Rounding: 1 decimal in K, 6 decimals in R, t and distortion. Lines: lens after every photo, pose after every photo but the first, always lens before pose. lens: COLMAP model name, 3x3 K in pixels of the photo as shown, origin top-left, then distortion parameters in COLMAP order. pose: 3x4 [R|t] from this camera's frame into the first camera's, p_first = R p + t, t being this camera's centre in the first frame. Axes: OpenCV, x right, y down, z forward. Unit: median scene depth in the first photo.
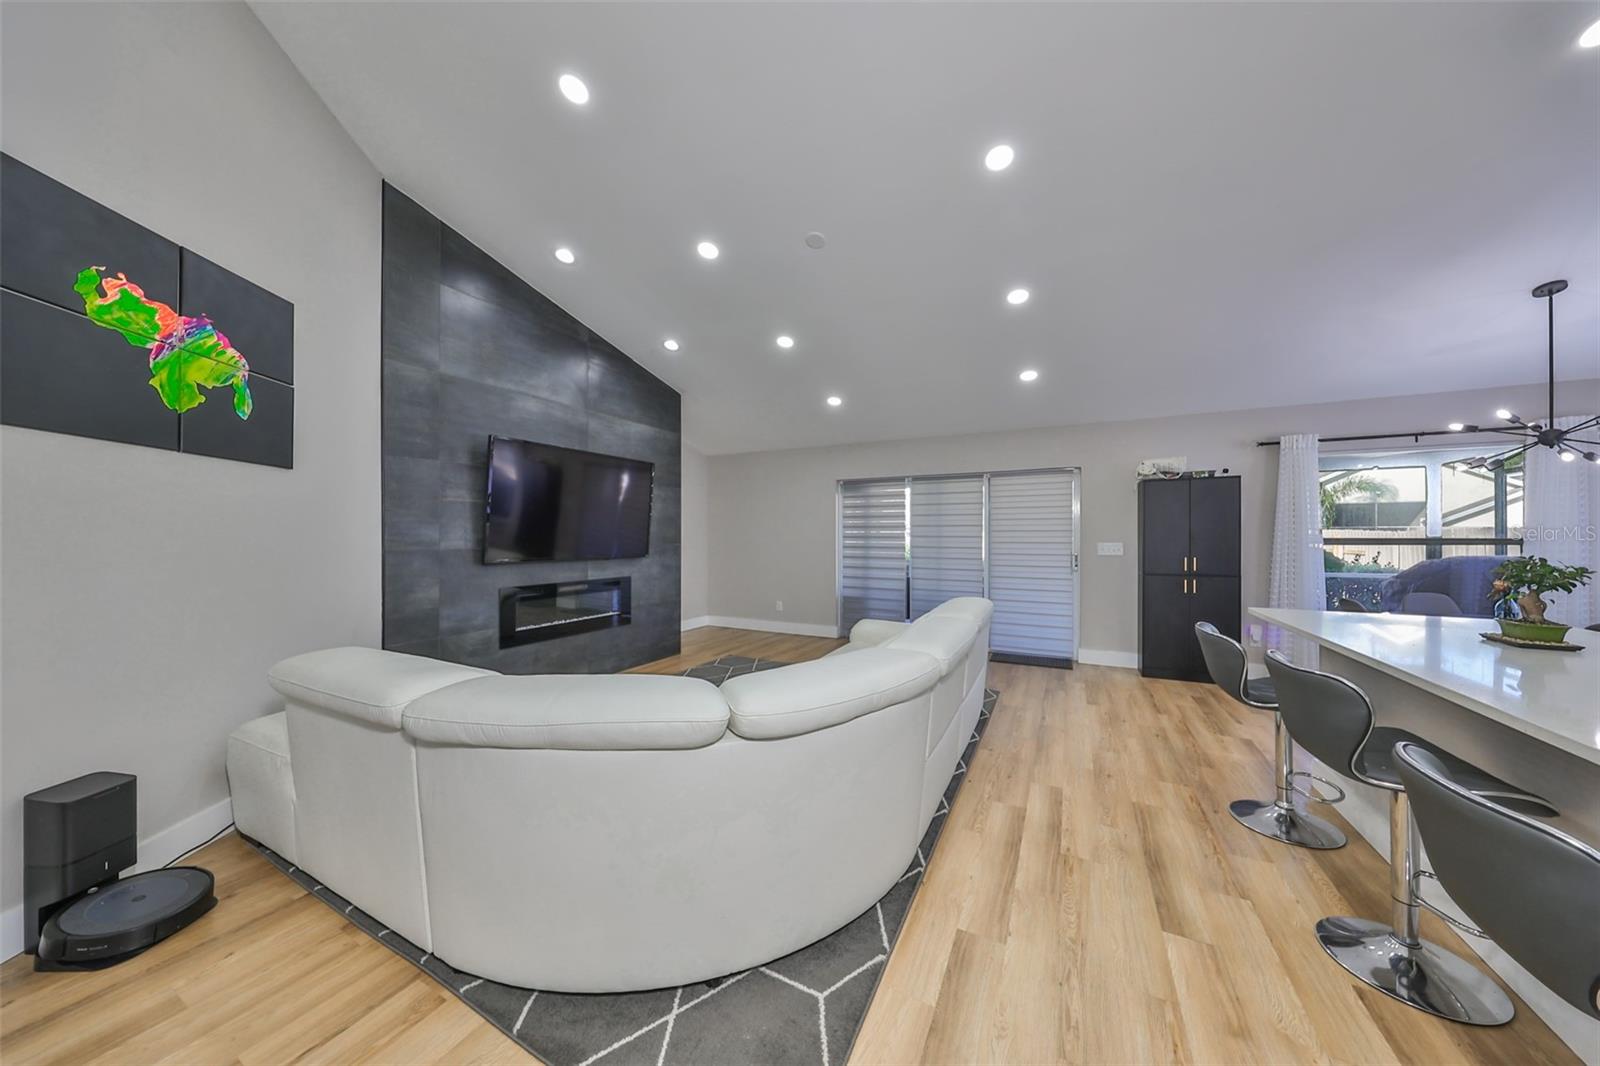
lens RADIAL K [[499.0, 0, 804.3], [0, 499.0, 531.4], [0, 0, 1]] dist [0.001433, 0.000088]
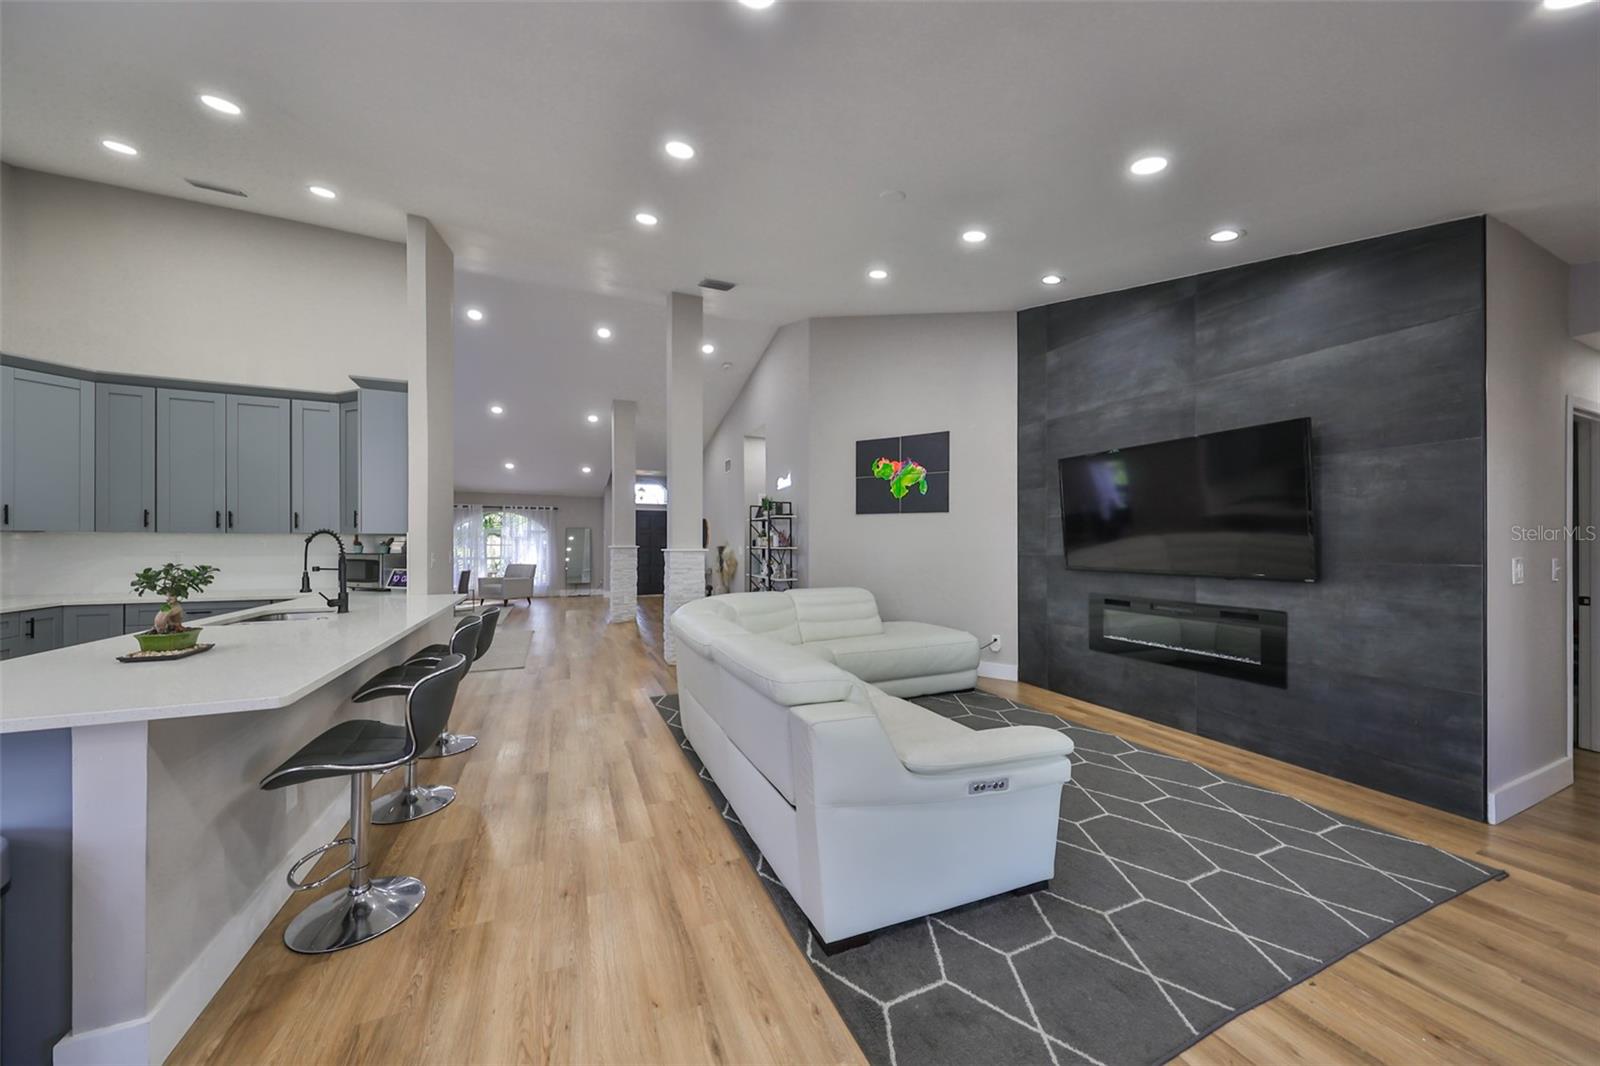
lens RADIAL K [[526.1, 0, 789.6], [0, 526.1, 544.0], [0, 0, 1]] dist [0.000199, 0.000005]
pose [[-0.623376, -0.002302, -0.781918, 0.795518], [0.003348, 0.999979, -0.005613, 0.012067], [0.781915, -0.006117, -0.623355, 1.369637]]
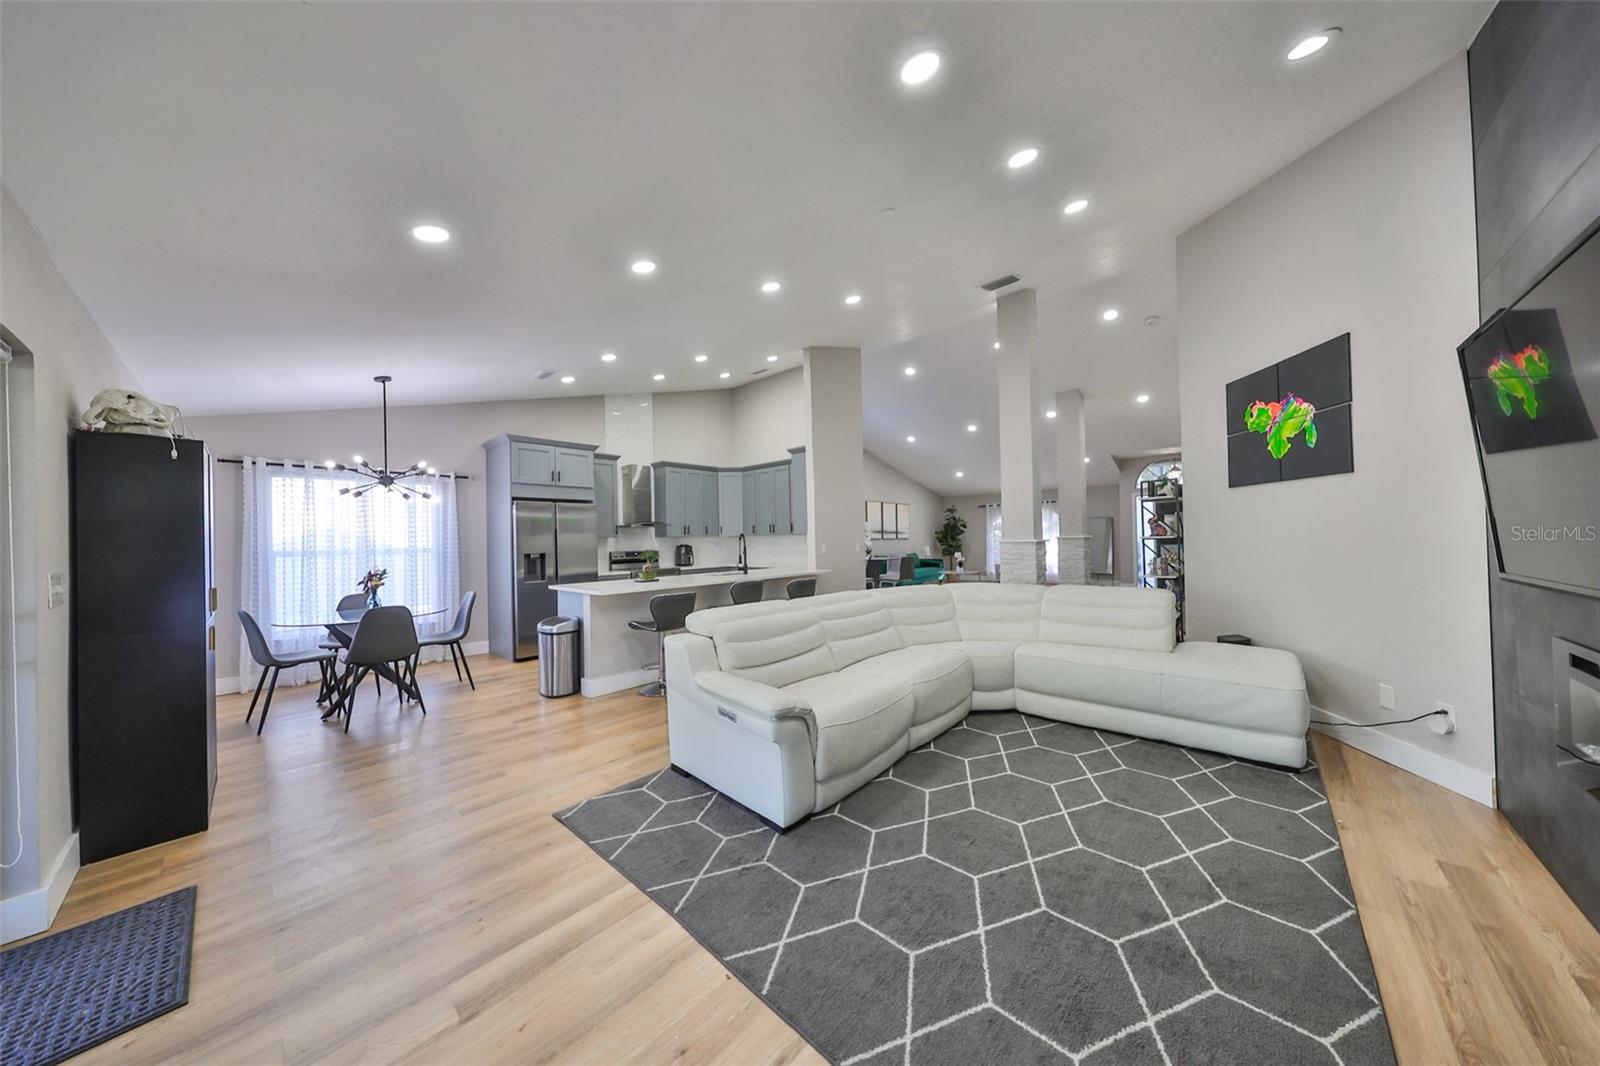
lens RADIAL K [[507.9, 0, 800.0], [0, 507.9, 533.0], [0, 0, 1]] dist [0.001537, 0.000010]
pose [[-0.967468, 0.020854, 0.252134, -0.043010], [0.016391, 0.999670, -0.019788, 0.016989], [-0.252464, -0.015011, -0.967490, 1.865241]]
